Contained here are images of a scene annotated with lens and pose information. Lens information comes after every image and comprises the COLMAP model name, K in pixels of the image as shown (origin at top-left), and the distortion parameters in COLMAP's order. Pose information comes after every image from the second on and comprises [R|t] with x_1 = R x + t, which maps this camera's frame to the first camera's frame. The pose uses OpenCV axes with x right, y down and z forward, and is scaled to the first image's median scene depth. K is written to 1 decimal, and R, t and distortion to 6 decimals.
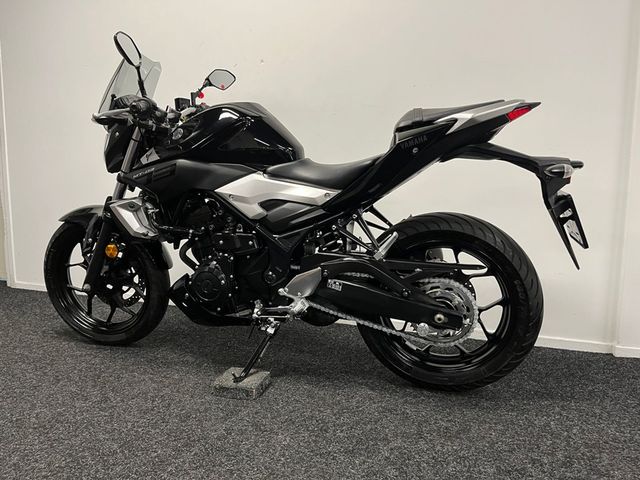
lens RADIAL K [[486.1, 0, 314.6], [0, 486.1, 241.0], [0, 0, 1]] dist [0.075210, -0.103891]
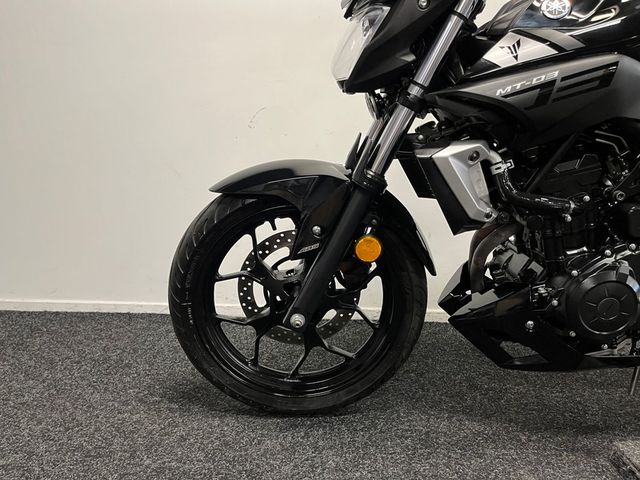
lens RADIAL K [[486.1, 0, 318.0], [0, 486.1, 240.6], [0, 0, 1]] dist [0.075210, -0.103891]
pose [[0.960143, -0.056099, 0.273822, -0.686812], [0.035768, 0.996257, 0.078689, -0.034196], [-0.277212, -0.065759, 0.958556, 0.607409]]
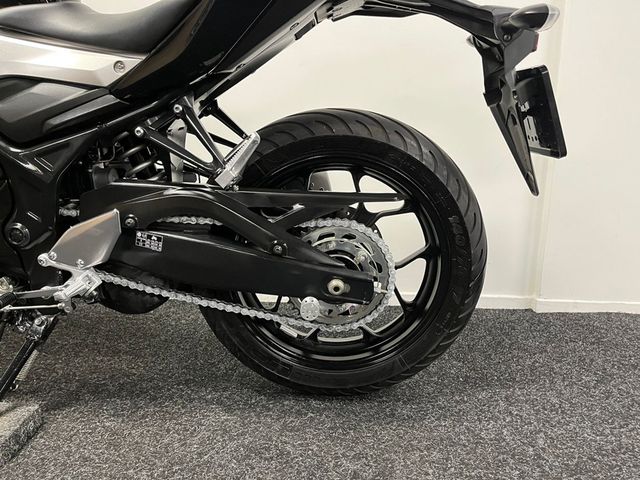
lens RADIAL K [[486.1, 0, 322.4], [0, 486.1, 243.3], [0, 0, 1]] dist [0.075210, -0.103891]
pose [[0.959676, -0.054334, 0.275807, 0.074887], [0.030636, 0.995514, 0.089517, 0.049246], [-0.279434, -0.077457, 0.957036, 0.415285]]
